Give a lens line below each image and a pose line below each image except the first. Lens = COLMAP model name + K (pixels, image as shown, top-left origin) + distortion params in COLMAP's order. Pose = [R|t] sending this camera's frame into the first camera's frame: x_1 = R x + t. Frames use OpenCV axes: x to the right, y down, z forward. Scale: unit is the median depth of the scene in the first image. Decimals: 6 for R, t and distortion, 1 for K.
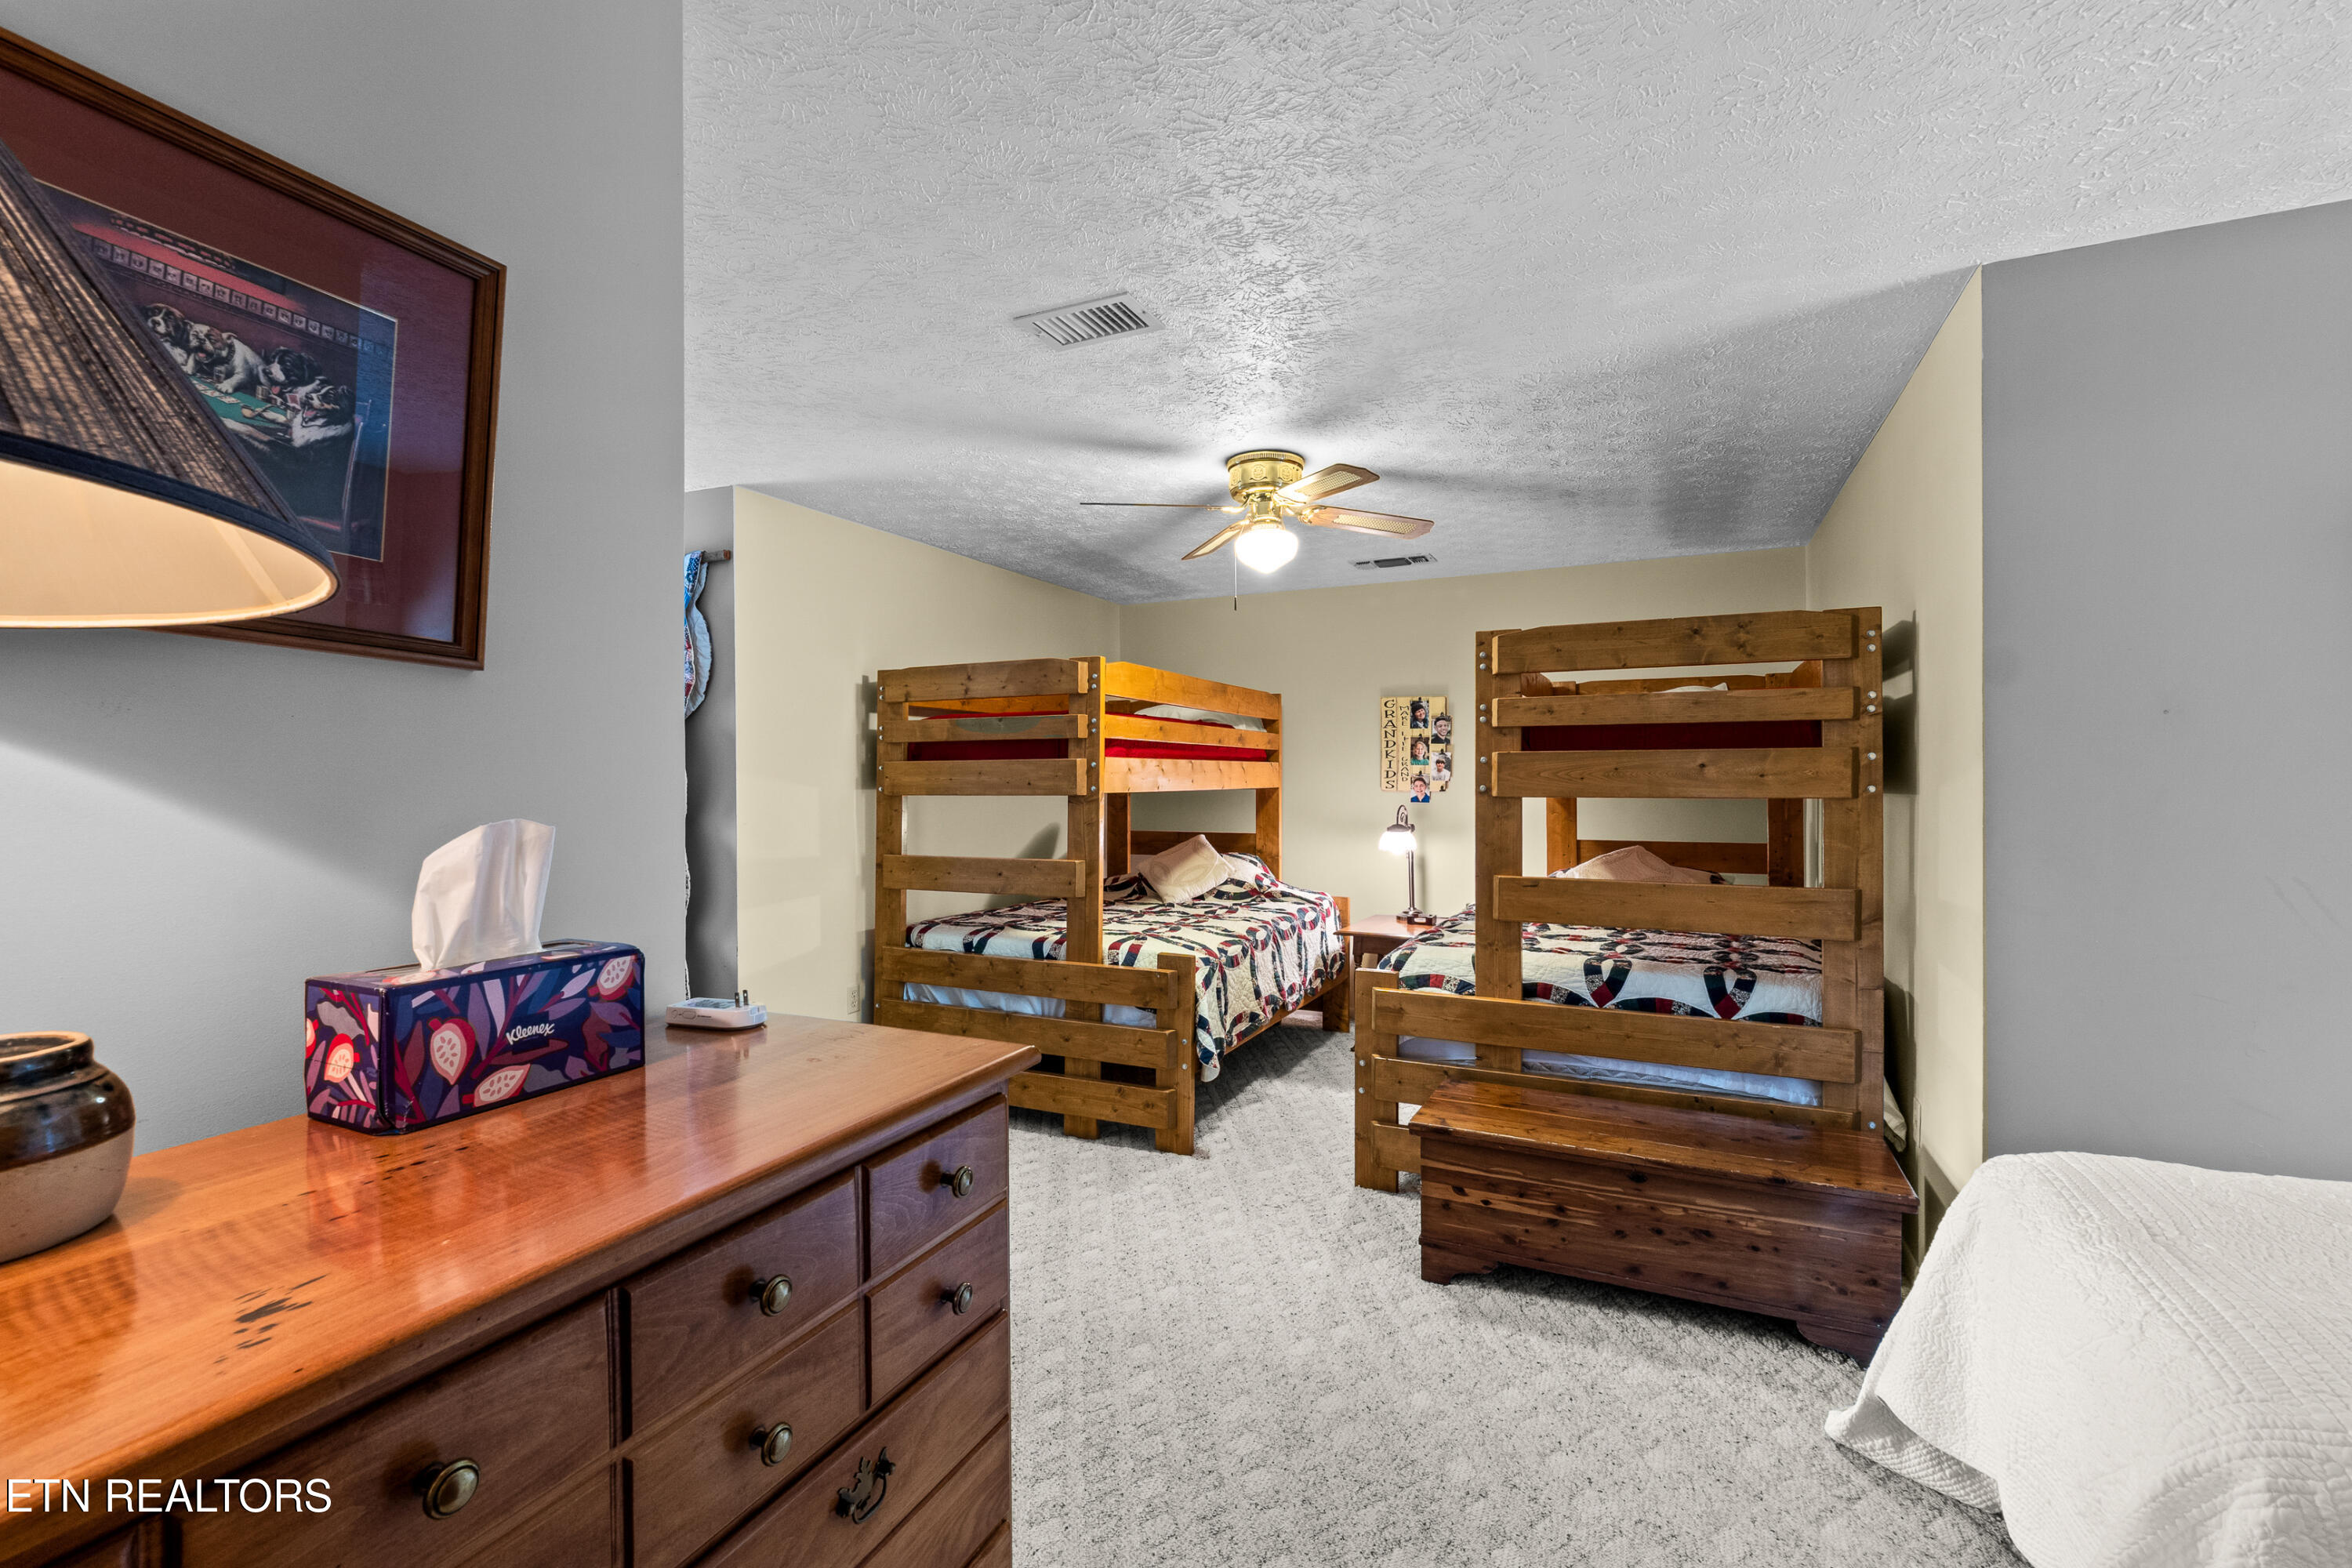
lens RADIAL K [[1008.1, 0, 1186.3], [0, 1008.1, 783.1], [0, 0, 1]] dist [-0.011448, 0.000996]
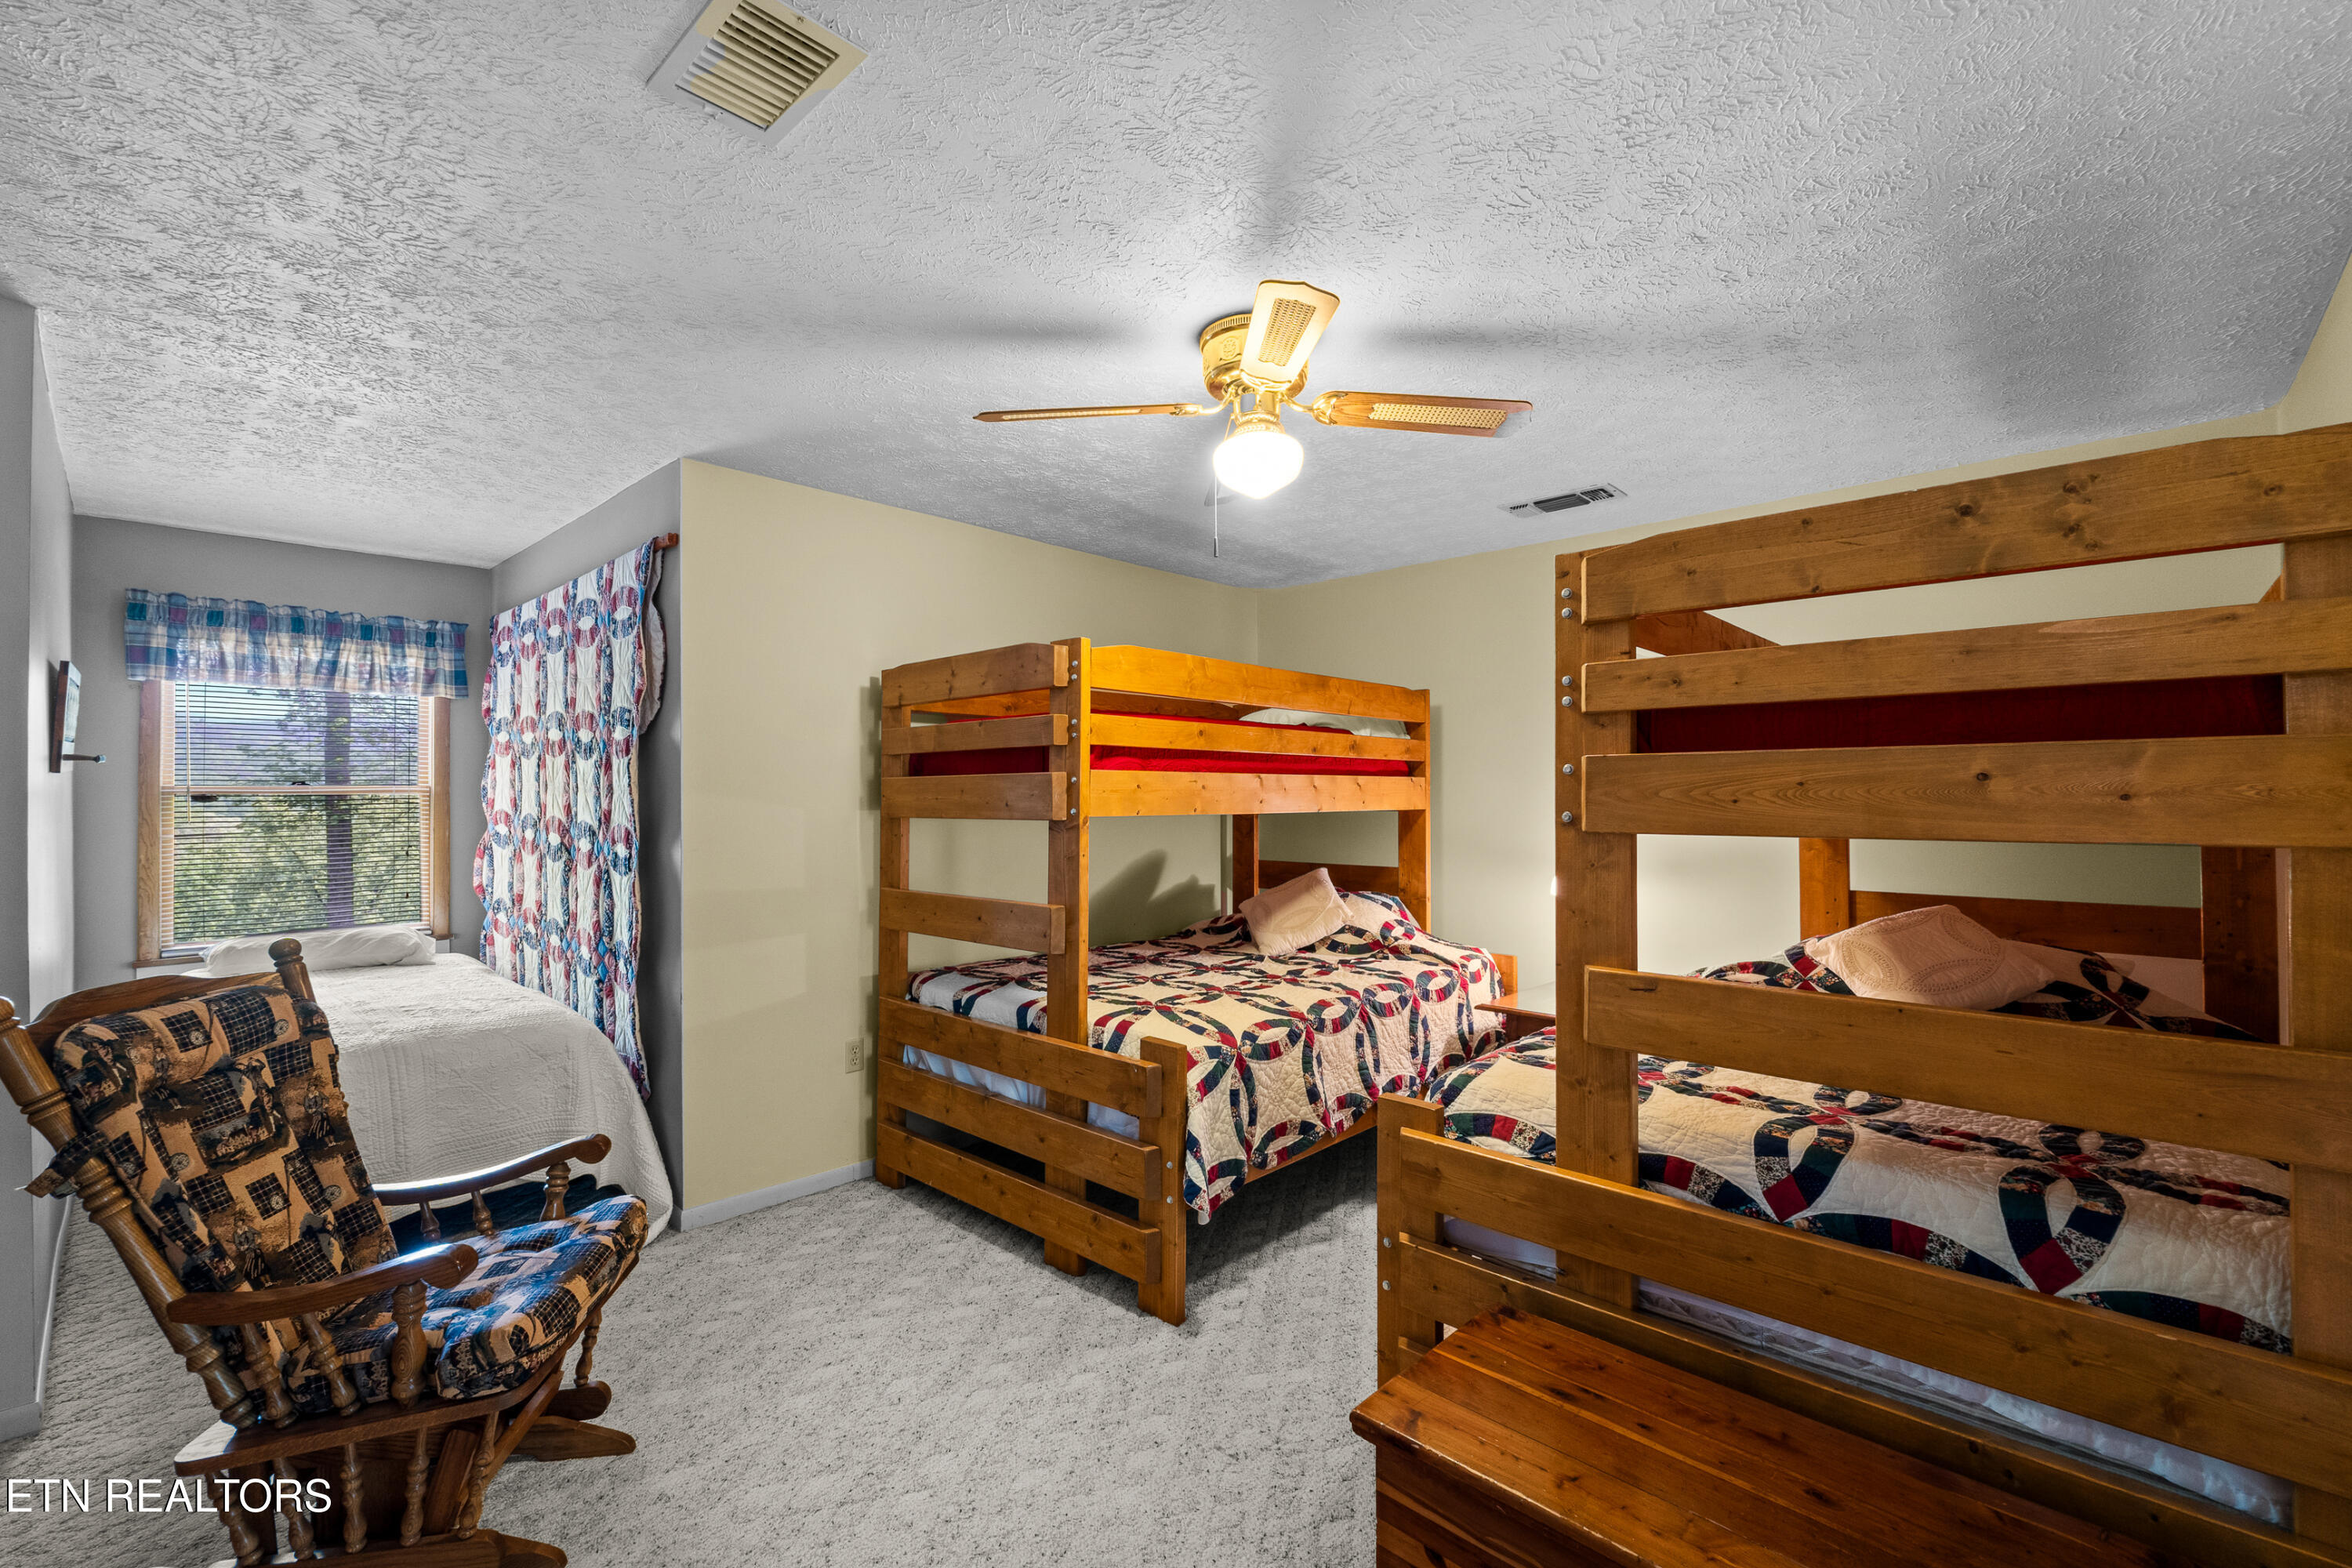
lens RADIAL K [[1008.1, 0, 1169.9], [0, 1008.1, 786.5], [0, 0, 1]] dist [-0.011448, 0.000996]
pose [[0.954503, -0.001613, -0.298198, 0.210834], [-0.002571, 0.999904, -0.013638, -0.003444], [0.298192, 0.013784, 0.954406, 0.309473]]
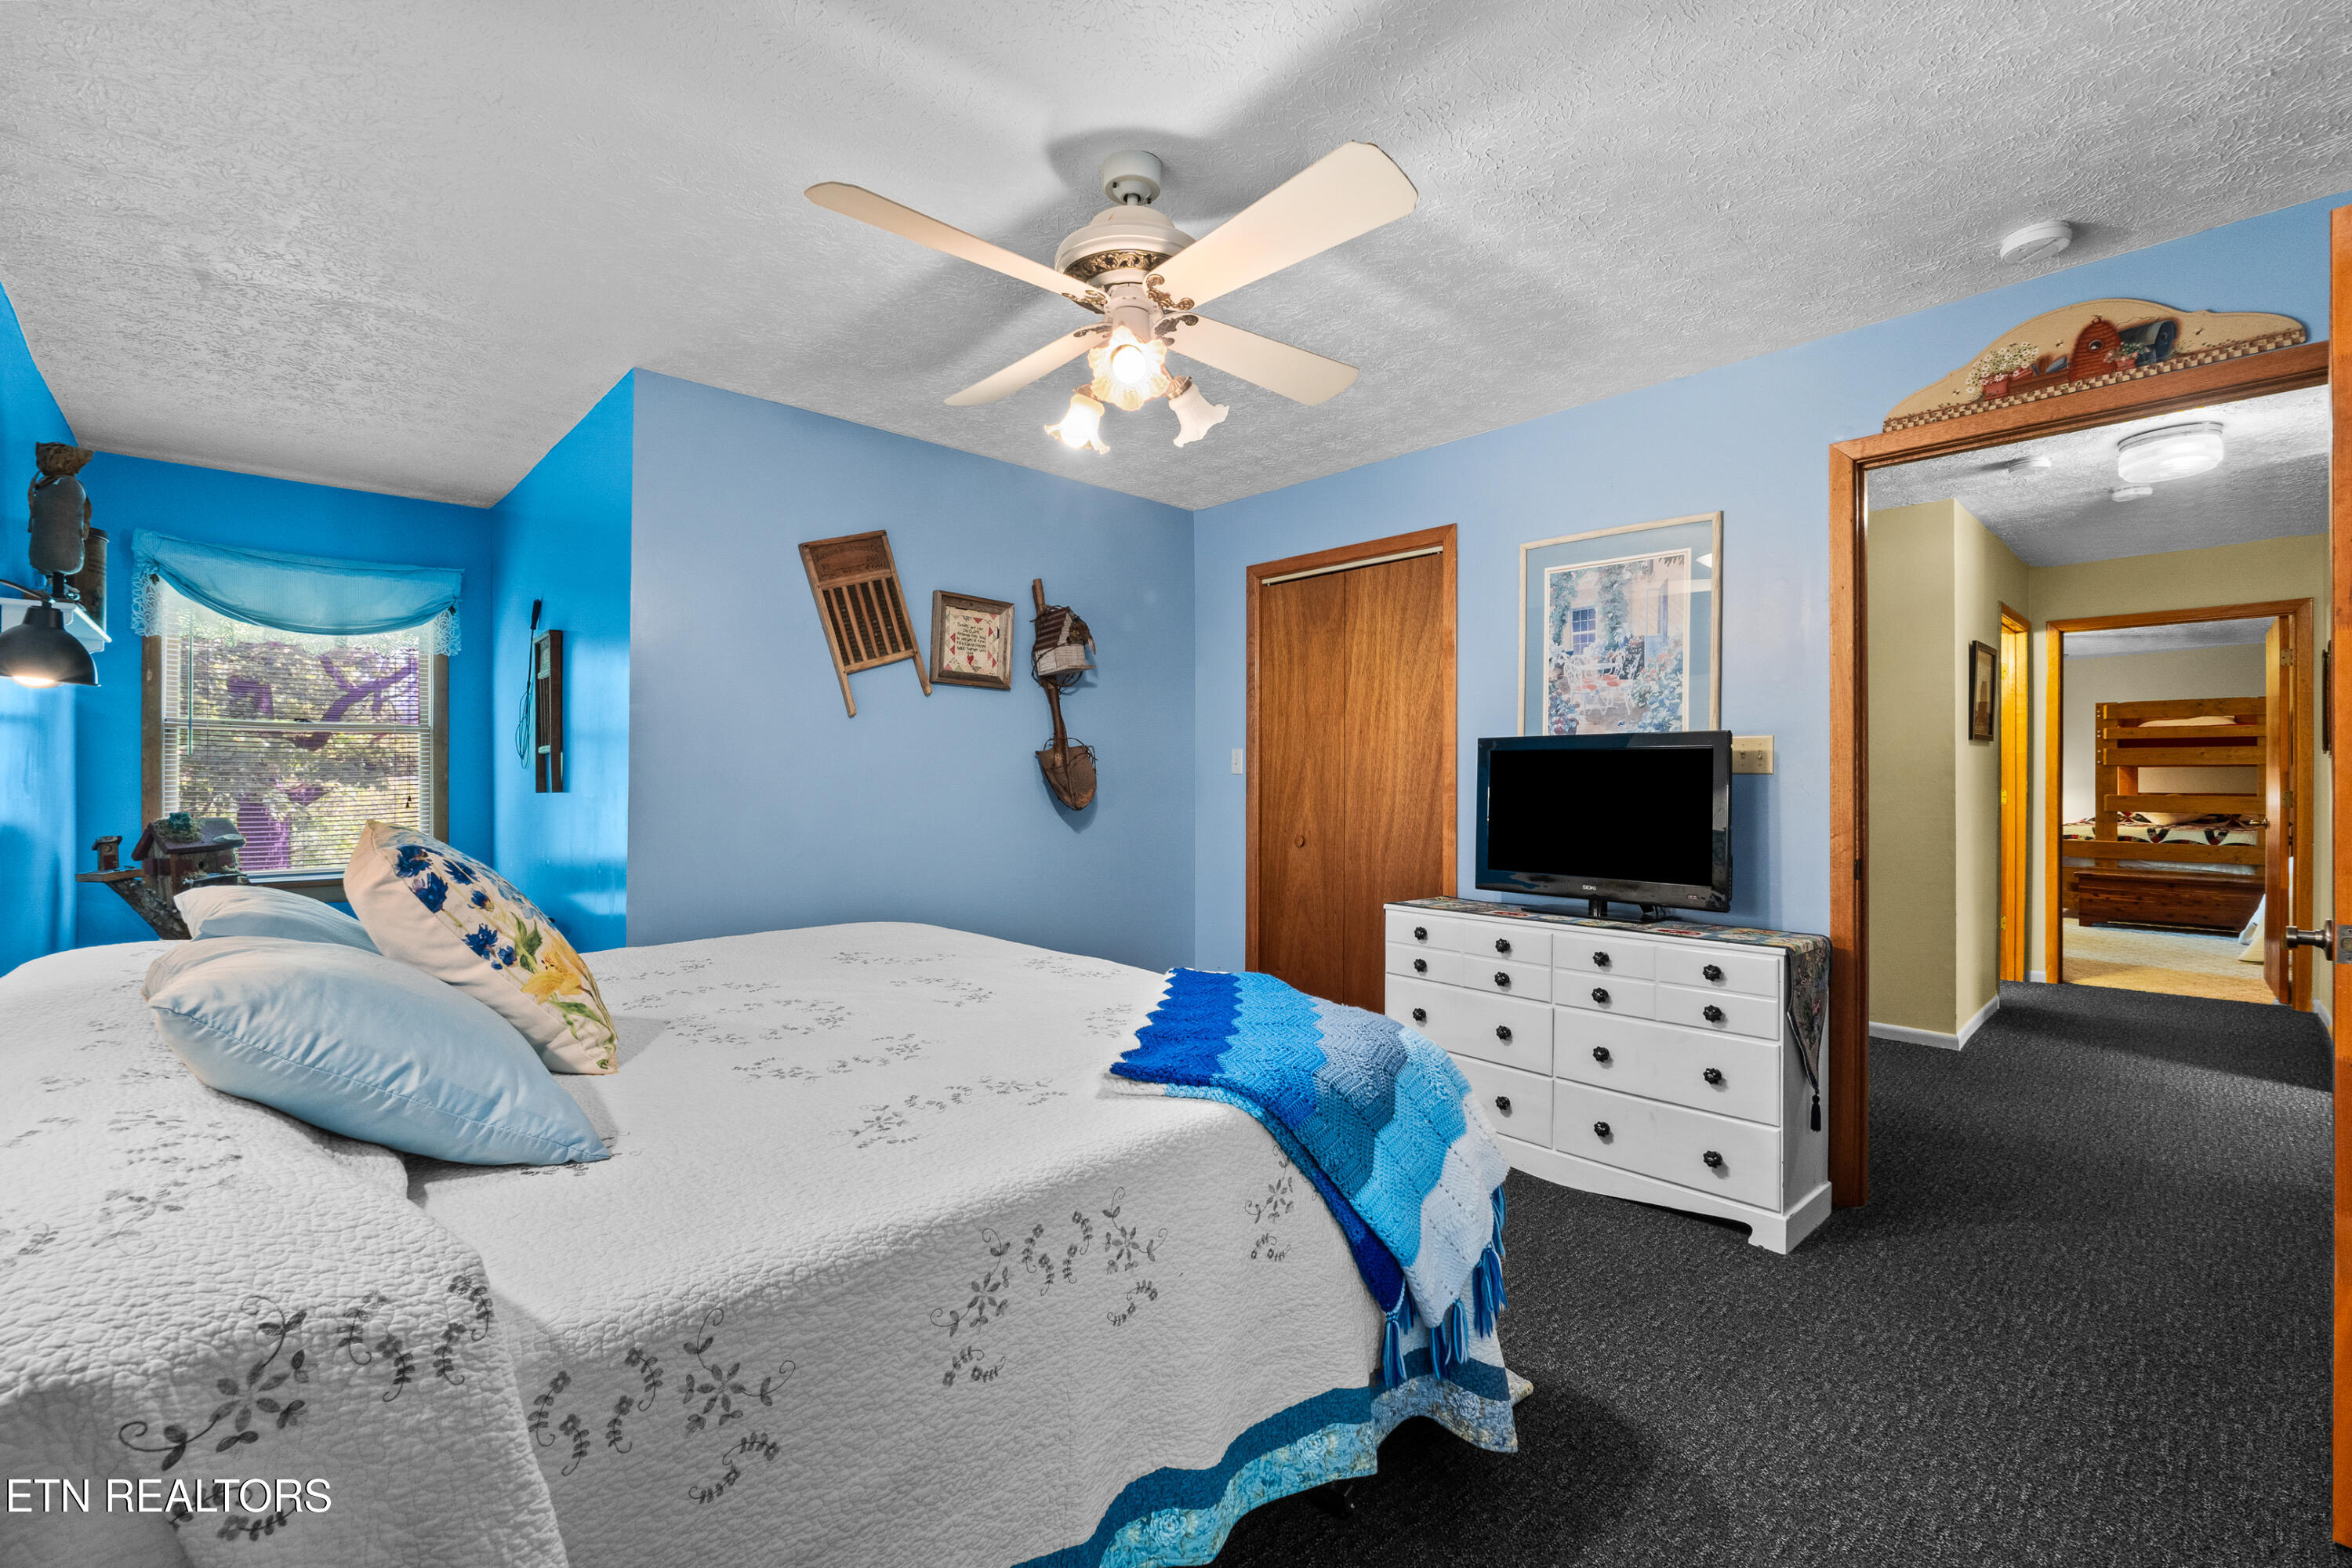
lens RADIAL K [[1008.1, 0, 1173.7], [0, 1008.1, 776.9], [0, 0, 1]] dist [-0.011448, 0.000996]
pose [[0.930267, 0.005859, -0.366838, -0.852562], [-0.005779, 0.999982, 0.001317, 0.045946], [0.366839, 0.000895, 0.930284, -1.981150]]
